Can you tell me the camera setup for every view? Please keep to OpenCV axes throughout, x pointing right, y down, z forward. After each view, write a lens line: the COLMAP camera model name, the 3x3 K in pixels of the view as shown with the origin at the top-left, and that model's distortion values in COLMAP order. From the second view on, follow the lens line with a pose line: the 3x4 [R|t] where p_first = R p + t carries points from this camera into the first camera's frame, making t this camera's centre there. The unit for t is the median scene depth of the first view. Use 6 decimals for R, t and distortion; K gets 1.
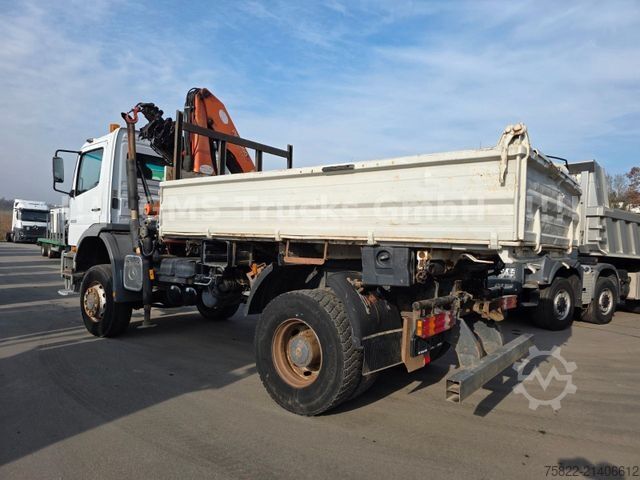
lens RADIAL K [[461.6, 0, 320.0], [0, 461.6, 240.0], [0, 0, 1]] dist [0.075584, -0.069059]
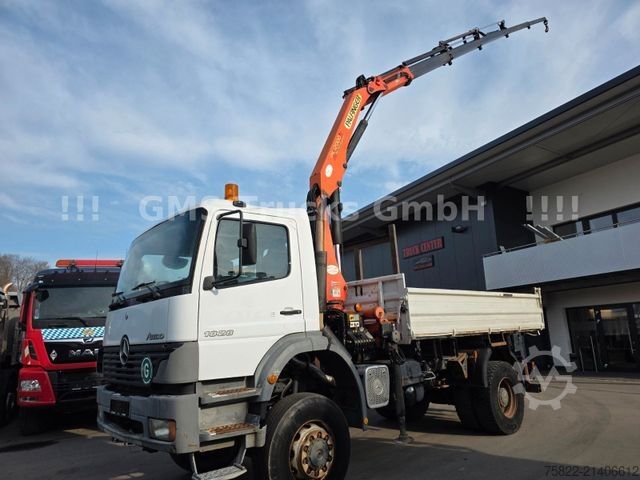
lens RADIAL K [[457.9, 0, 334.4], [0, 457.9, 230.7], [0, 0, 1]] dist [0.033436, -0.025715]
pose [[0.106057, 0.174311, 0.978962, -1.596756], [0.050838, 0.982277, -0.180409, -0.080463], [-0.993060, 0.068902, 0.095315, 1.184910]]
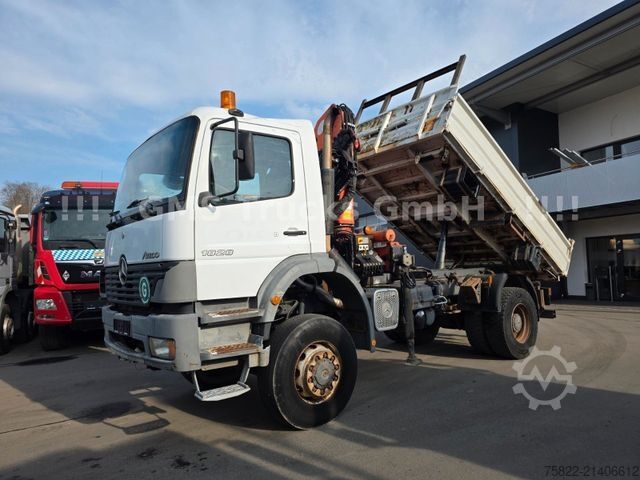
lens RADIAL K [[457.9, 0, 330.4], [0, 457.9, 237.4], [0, 0, 1]] dist [0.077947, -0.065012]
pose [[0.144895, 0.007928, 0.989415, -1.522307], [0.041217, 0.999052, -0.014041, -0.066160], [-0.988588, 0.042815, 0.144430, 1.180197]]
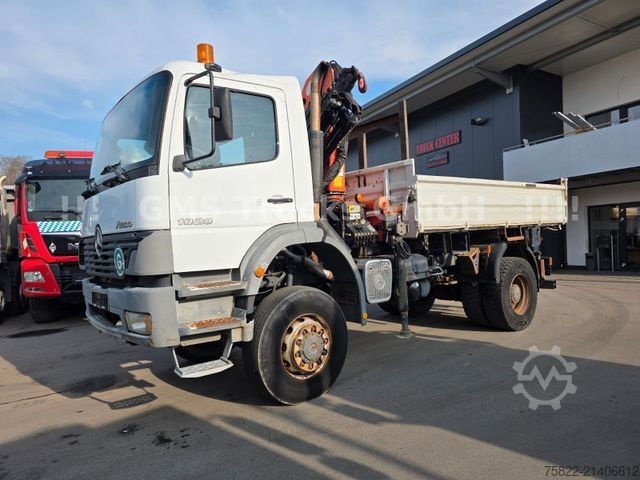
lens RADIAL K [[461.6, 0, 320.0], [0, 461.6, 240.0], [0, 0, 1]] dist [0.075584, -0.069059]
pose [[0.158488, -0.059330, 0.985577, -1.469833], [0.047790, 0.997484, 0.052362, -0.058913], [-0.986204, 0.038802, 0.160924, 1.172925]]
